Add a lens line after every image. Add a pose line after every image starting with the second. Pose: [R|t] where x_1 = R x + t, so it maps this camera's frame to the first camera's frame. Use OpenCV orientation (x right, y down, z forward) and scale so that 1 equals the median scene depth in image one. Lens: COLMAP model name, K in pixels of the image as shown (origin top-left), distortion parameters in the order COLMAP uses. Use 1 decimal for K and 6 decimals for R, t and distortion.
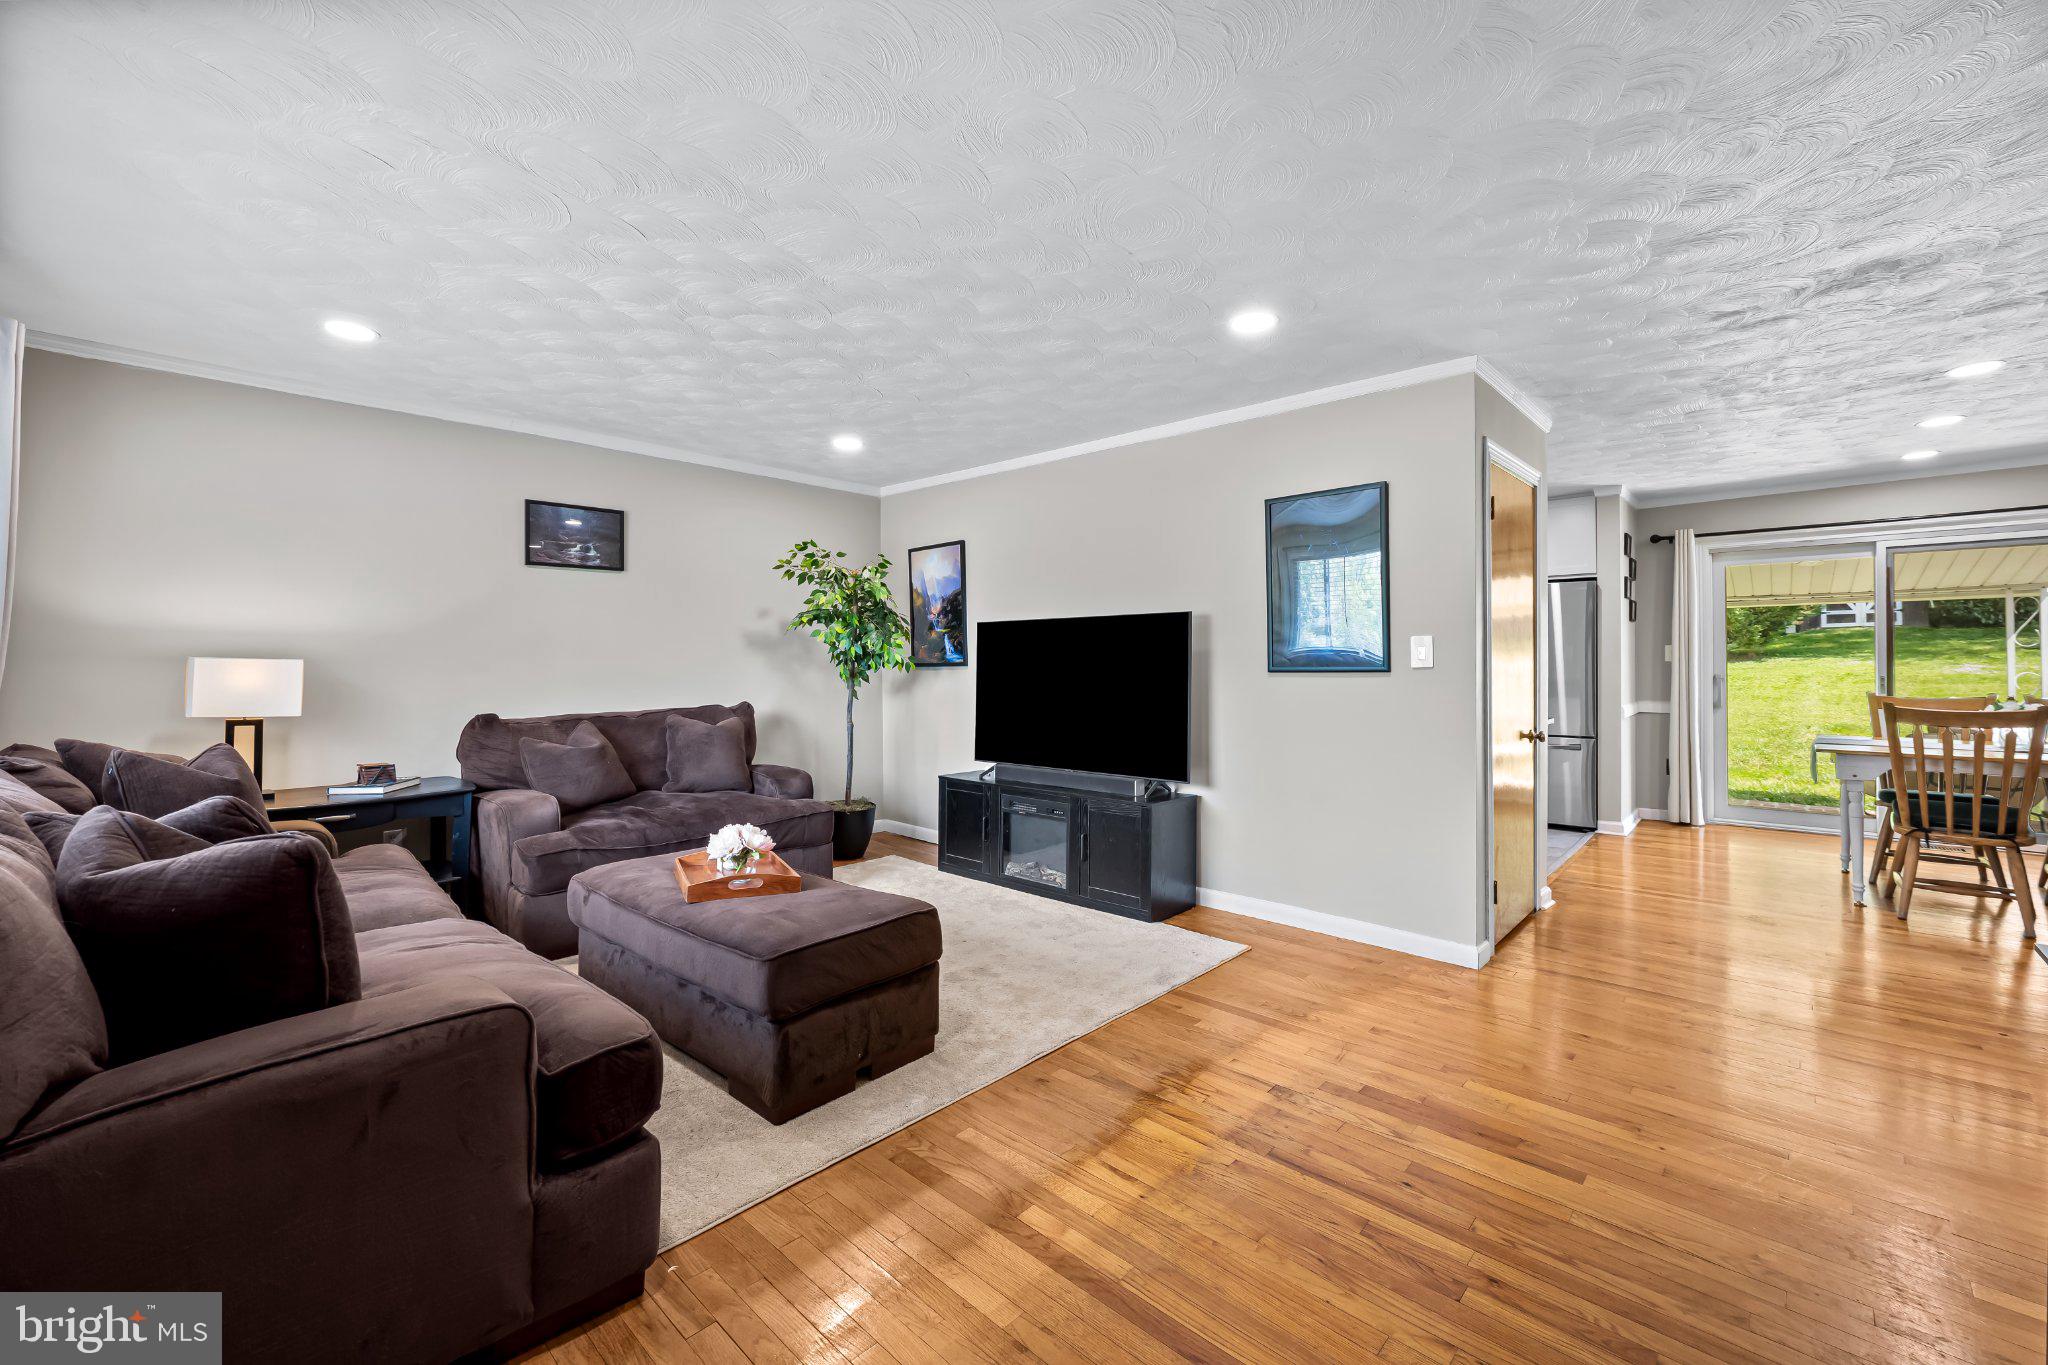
lens RADIAL K [[824.8, 0, 1028.7], [0, 824.8, 669.5], [0, 0, 1]] dist [-0.008495, 0.000726]
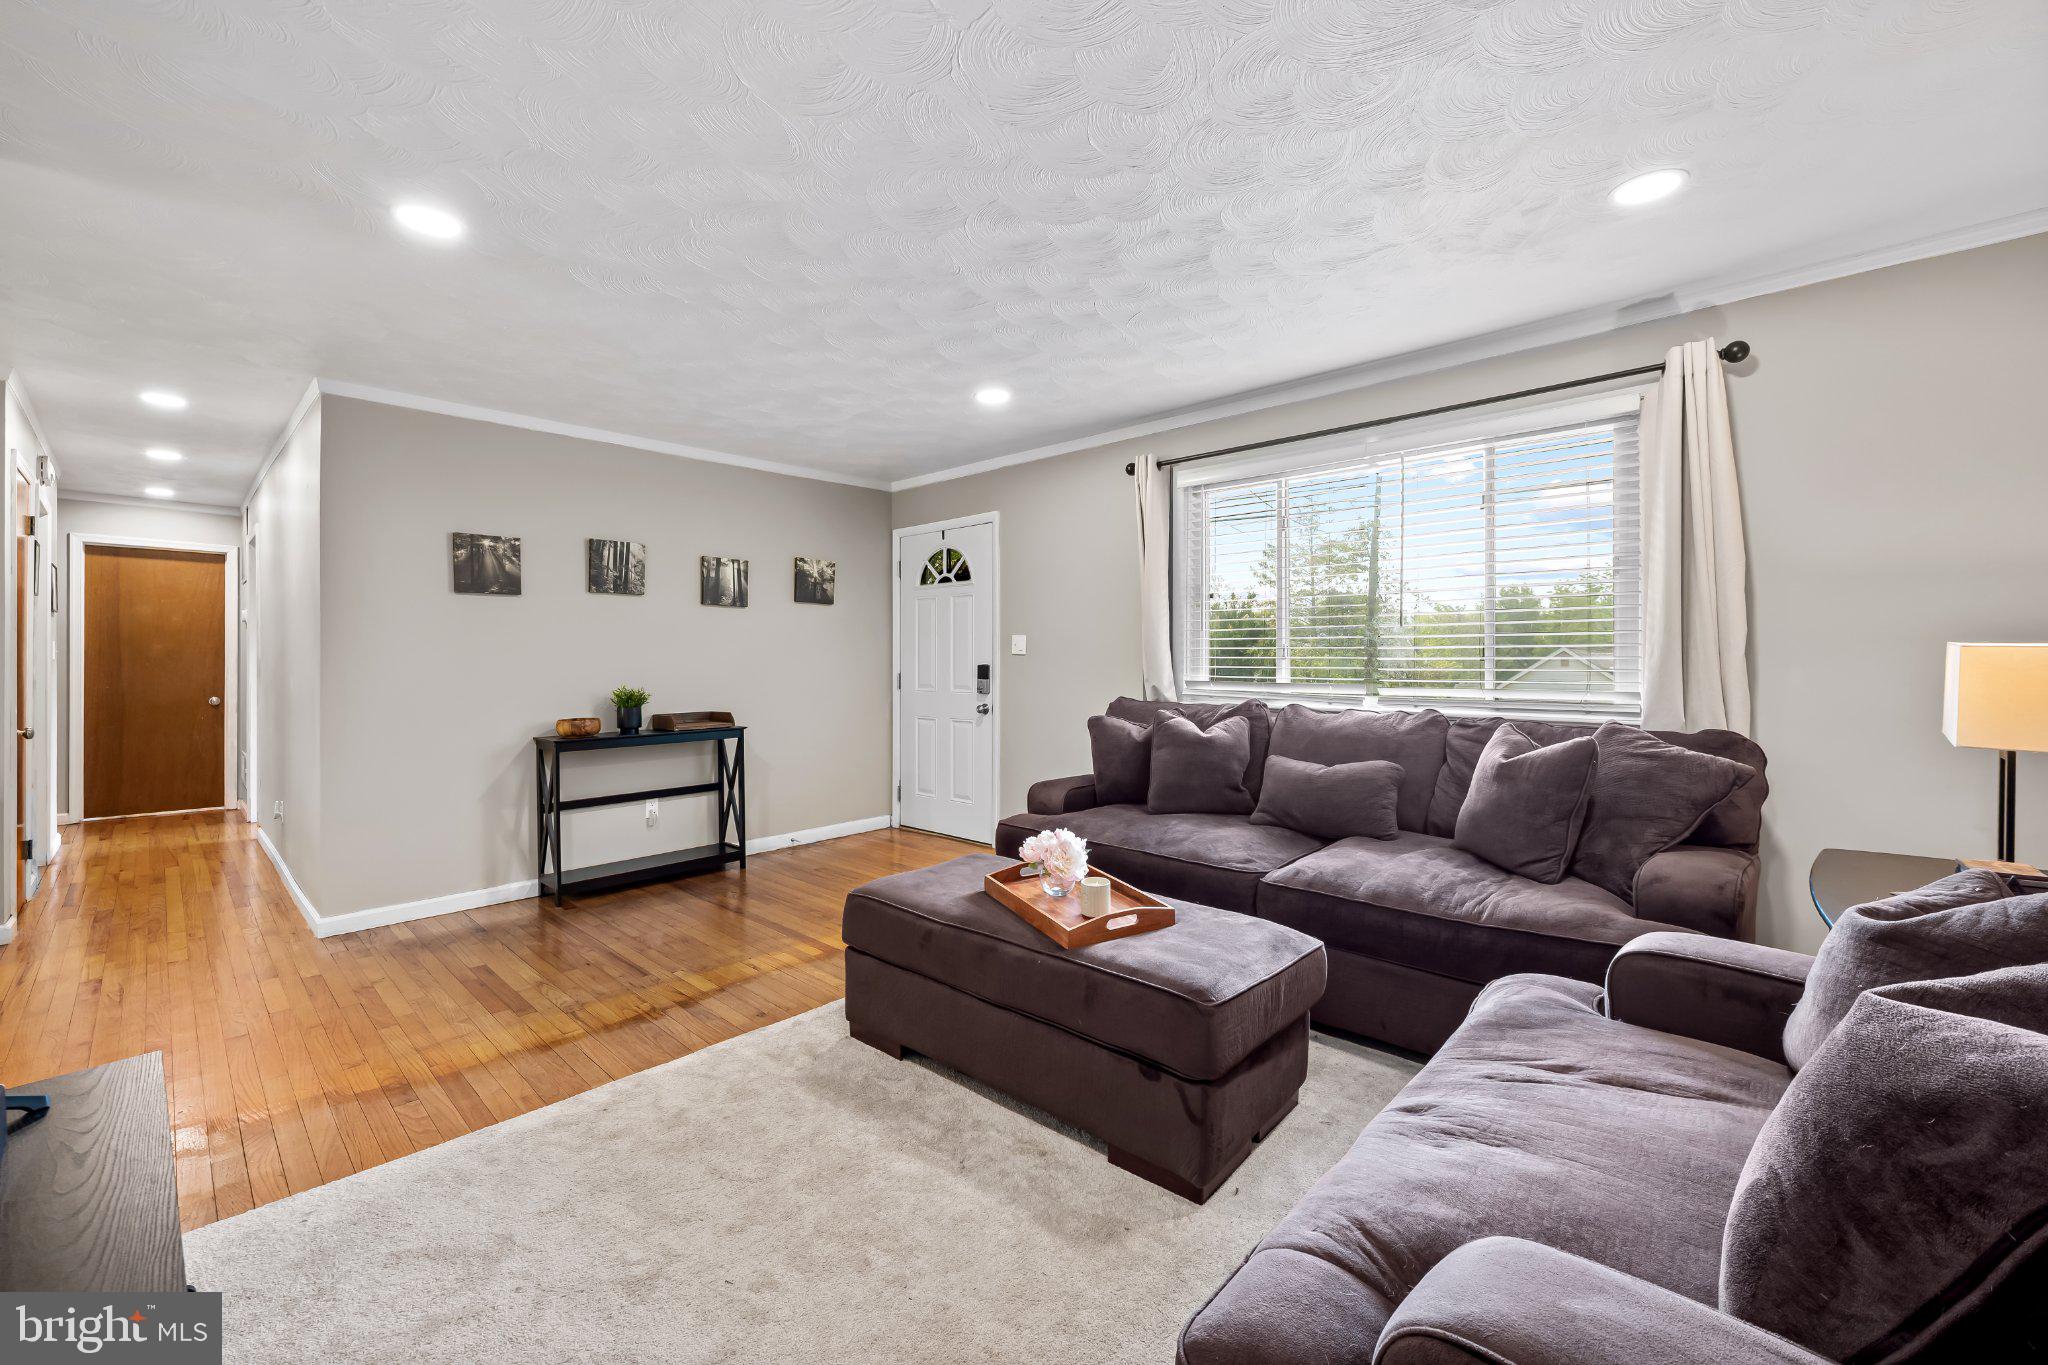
lens RADIAL K [[824.8, 0, 1026.1], [0, 824.8, 666.9], [0, 0, 1]] dist [-0.008495, 0.000726]
pose [[-0.999991, 0.001426, 0.004016, -0.284876], [0.001502, 0.999819, 0.018983, -0.010793], [-0.003988, 0.018989, -0.999812, 1.694261]]
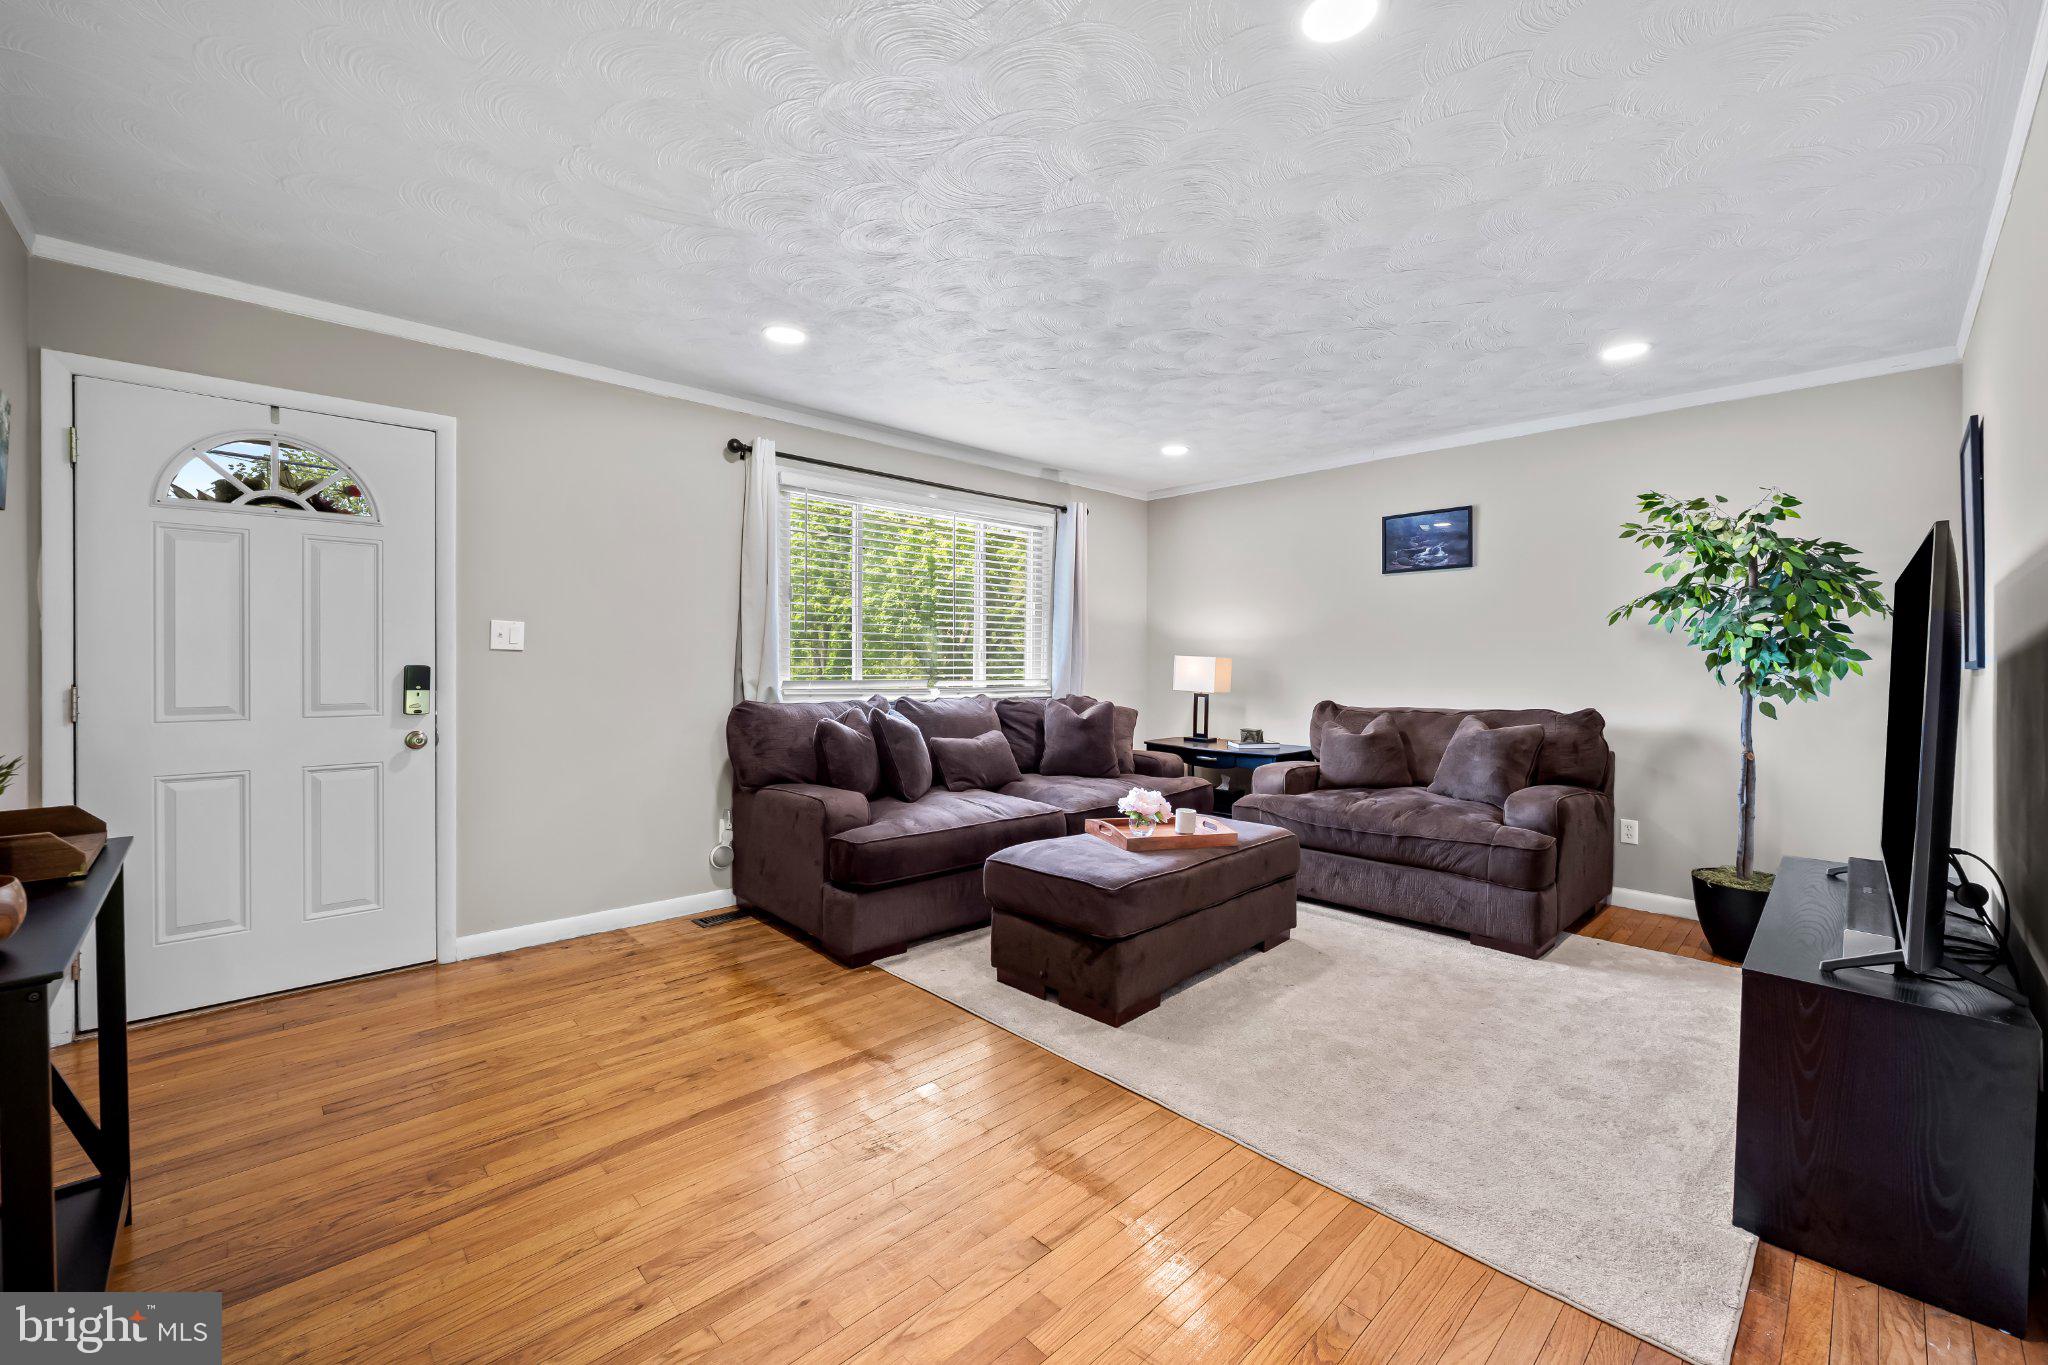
lens RADIAL K [[824.8, 0, 1026.7], [0, 824.8, 667.9], [0, 0, 1]] dist [-0.008495, 0.000726]
pose [[-0.054220, 0.008325, -0.998494, 0.782901], [-0.013998, 0.999861, 0.009097, -0.000240], [0.998431, 0.014470, -0.054096, 0.788321]]
